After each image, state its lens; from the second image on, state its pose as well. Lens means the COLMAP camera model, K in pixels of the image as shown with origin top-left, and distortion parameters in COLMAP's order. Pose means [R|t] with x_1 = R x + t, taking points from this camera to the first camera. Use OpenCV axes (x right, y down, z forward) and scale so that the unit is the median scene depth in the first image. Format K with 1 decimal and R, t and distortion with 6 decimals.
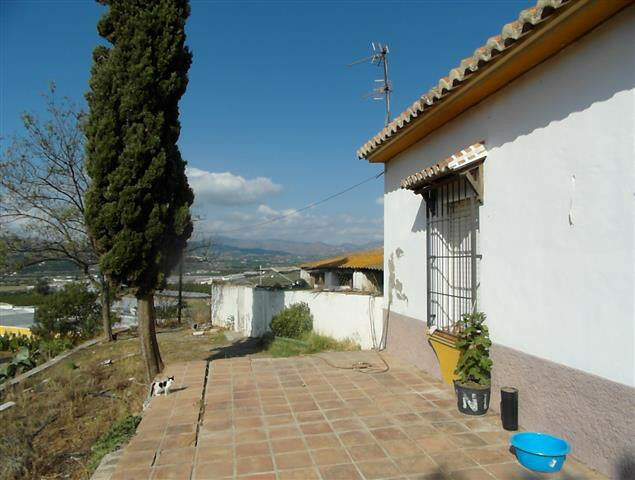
lens RADIAL K [[437.4, 0, 319.2], [0, 437.4, 241.3], [0, 0, 1]] dist [-0.007496, -0.007924]
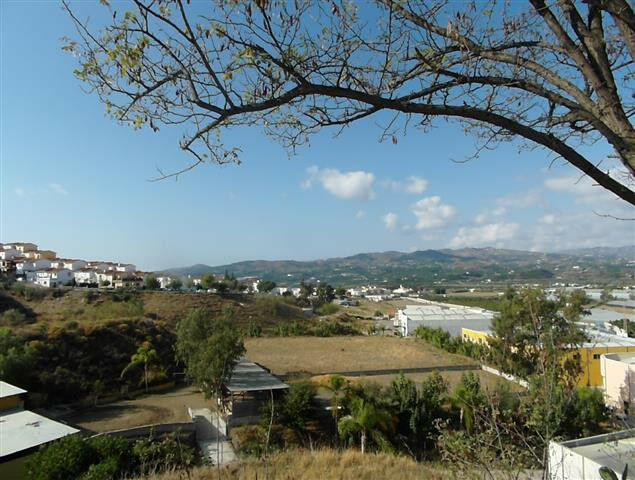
lens RADIAL K [[437.4, 0, 319.4], [0, 437.4, 240.0], [0, 0, 1]] dist [-0.007496, -0.007924]
pose [[0.557601, -0.061515, -0.827827, -0.085880], [0.043113, 0.998051, -0.045124, 0.021569], [0.828989, -0.010529, 0.559166, 0.193840]]
